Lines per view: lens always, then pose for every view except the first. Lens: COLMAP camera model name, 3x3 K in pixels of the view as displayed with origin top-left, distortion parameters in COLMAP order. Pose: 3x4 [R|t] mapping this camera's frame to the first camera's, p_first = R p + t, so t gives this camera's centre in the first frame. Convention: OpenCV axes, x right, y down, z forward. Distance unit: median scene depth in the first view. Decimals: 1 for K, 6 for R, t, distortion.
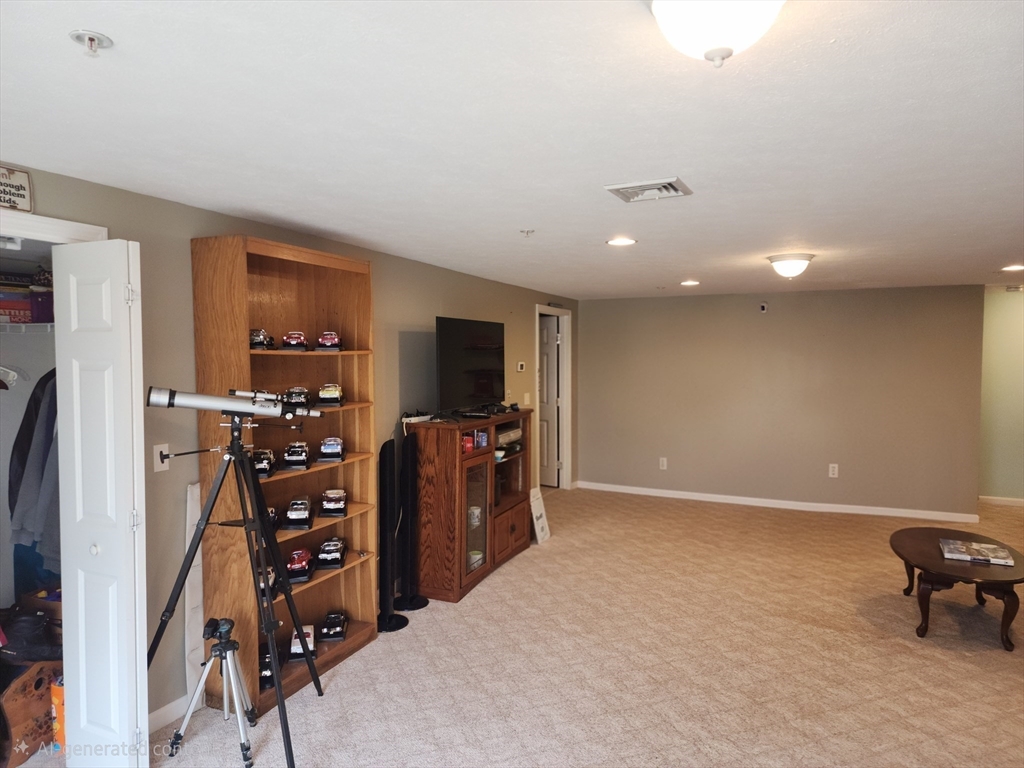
lens RADIAL K [[679.2, 0, 510.6], [0, 679.2, 383.6], [0, 0, 1]] dist [0.062450, -0.043893]
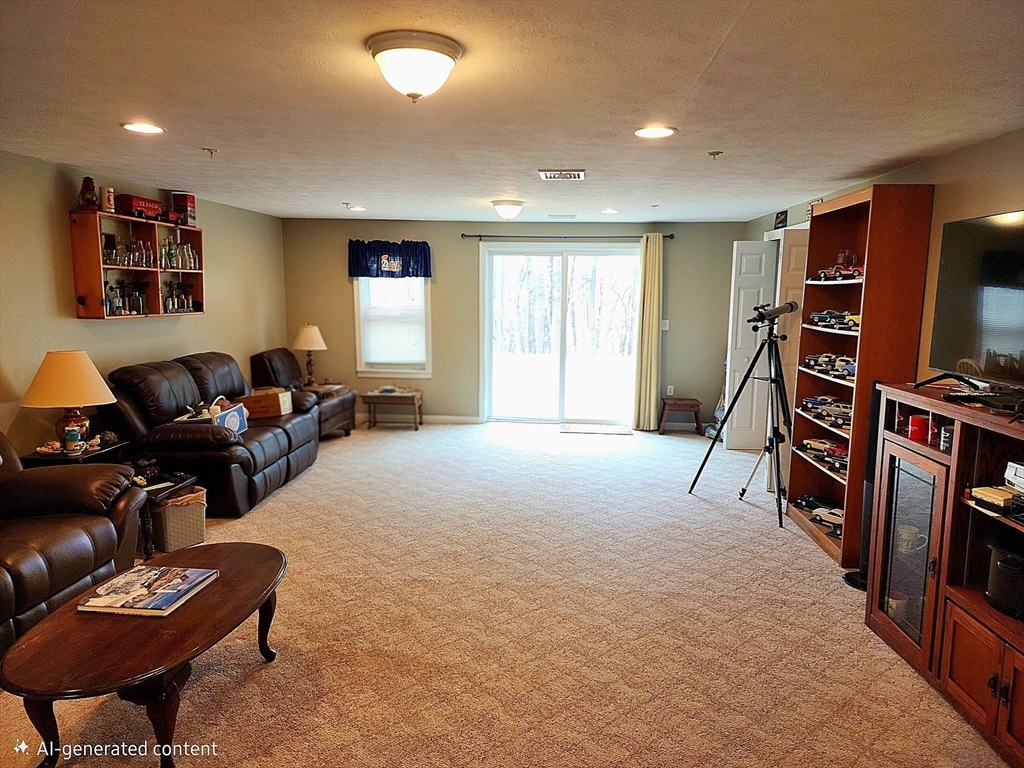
lens RADIAL K [[679.2, 0, 512.4], [0, 679.2, 382.6], [0, 0, 1]] dist [0.062450, -0.043893]
pose [[-0.939297, 0.034718, -0.341344, 0.614341], [-0.029908, 0.982795, 0.182261, -0.067794], [0.341799, 0.181406, -0.922098, 1.777591]]
